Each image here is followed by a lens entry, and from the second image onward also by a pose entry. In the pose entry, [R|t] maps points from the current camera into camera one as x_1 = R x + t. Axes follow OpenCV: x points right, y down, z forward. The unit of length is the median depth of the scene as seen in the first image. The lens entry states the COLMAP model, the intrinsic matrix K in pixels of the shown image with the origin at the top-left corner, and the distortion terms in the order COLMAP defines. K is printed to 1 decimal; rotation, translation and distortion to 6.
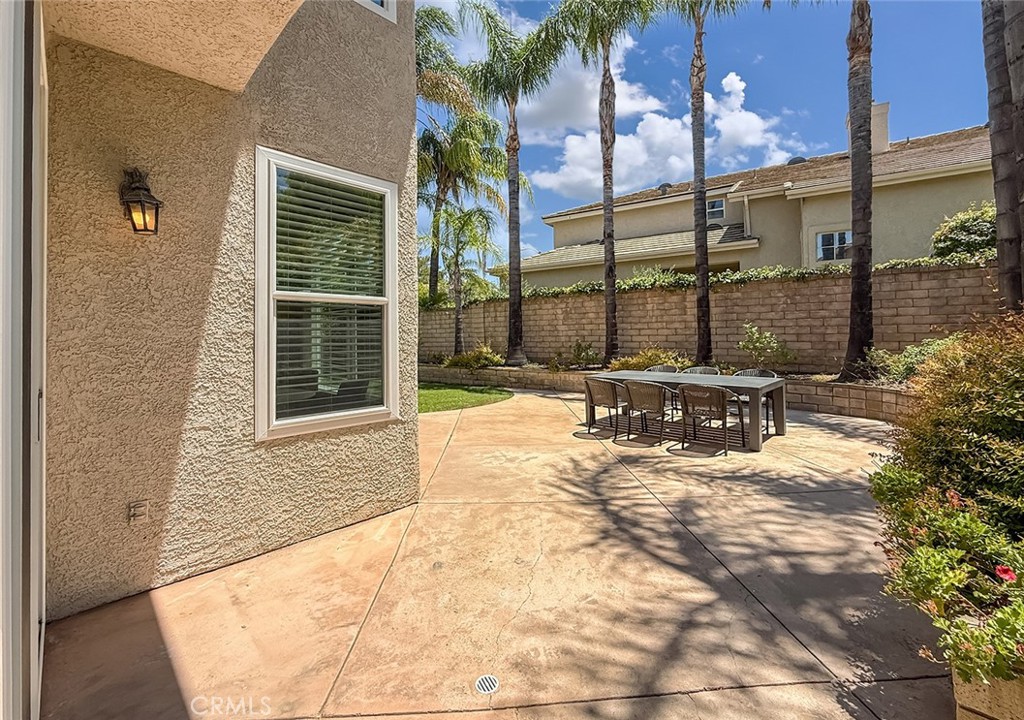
lens RADIAL K [[423.9, 0, 510.4], [0, 423.9, 334.7], [0, 0, 1]] dist [-0.001786, -0.000355]
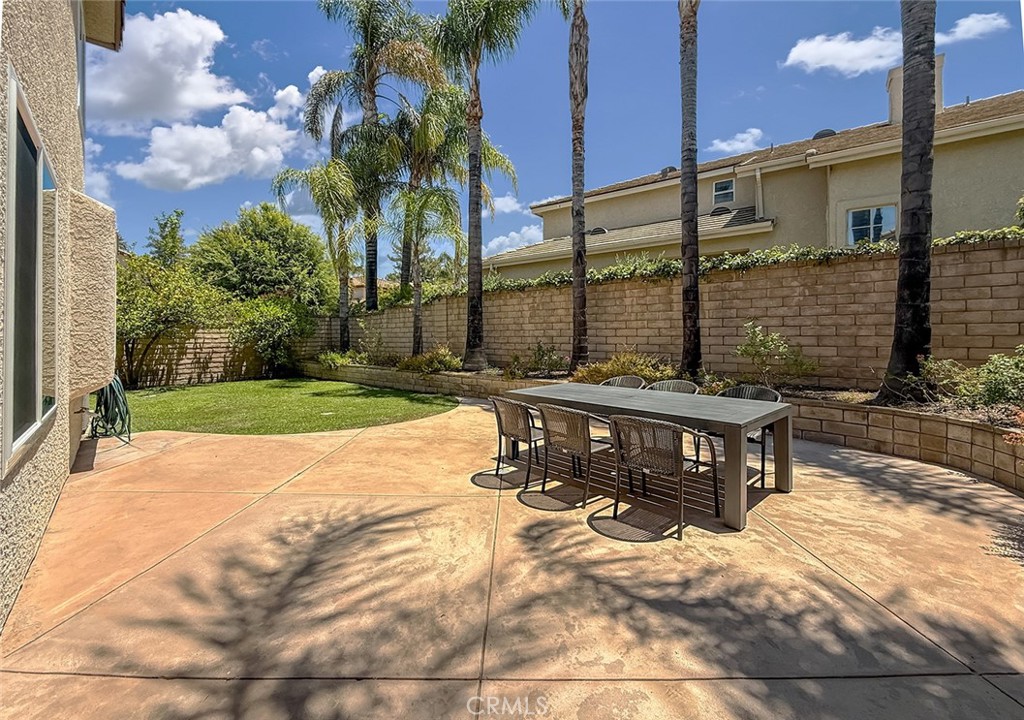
lens RADIAL K [[400.9, 0, 510.2], [0, 400.9, 342.5], [0, 0, 1]] dist [-0.000941, -0.000311]
pose [[0.997600, 0.009838, -0.068539, 0.160359], [-0.008771, 0.999836, 0.015849, 0.002978], [0.068683, -0.015209, 0.997523, 0.223401]]
